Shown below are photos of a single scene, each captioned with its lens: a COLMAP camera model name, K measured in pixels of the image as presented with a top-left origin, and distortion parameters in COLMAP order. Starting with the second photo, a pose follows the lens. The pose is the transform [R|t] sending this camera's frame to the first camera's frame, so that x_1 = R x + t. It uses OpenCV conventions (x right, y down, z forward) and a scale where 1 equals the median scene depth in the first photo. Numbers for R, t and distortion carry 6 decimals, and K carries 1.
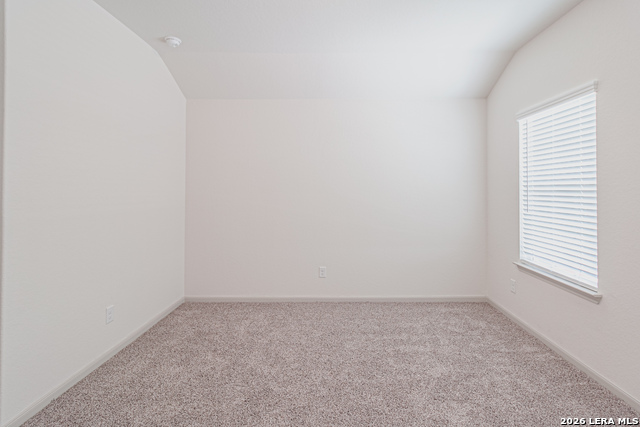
lens RADIAL K [[309.1, 0, 329.5], [0, 309.1, 185.2], [0, 0, 1]] dist [0.005218, 0.001009]
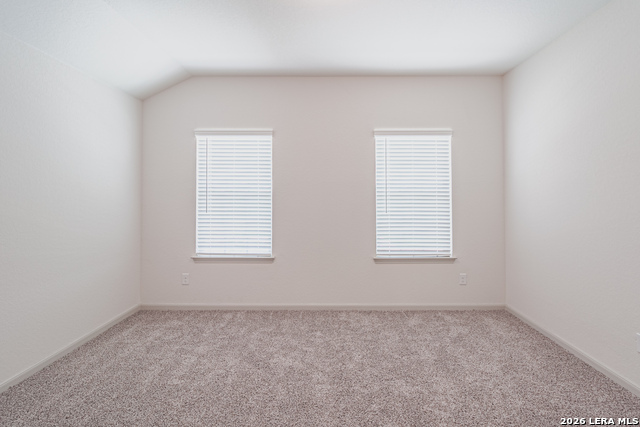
lens RADIAL K [[318.0, 0, 328.3], [0, 318.0, 186.4], [0, 0, 1]] dist [0.001965, 0.000533]
pose [[0.000052, 0.019570, 0.999808, -0.631359], [-0.016872, 0.999666, -0.019566, -0.001758], [-0.999858, -0.016867, 0.000382, 0.520340]]
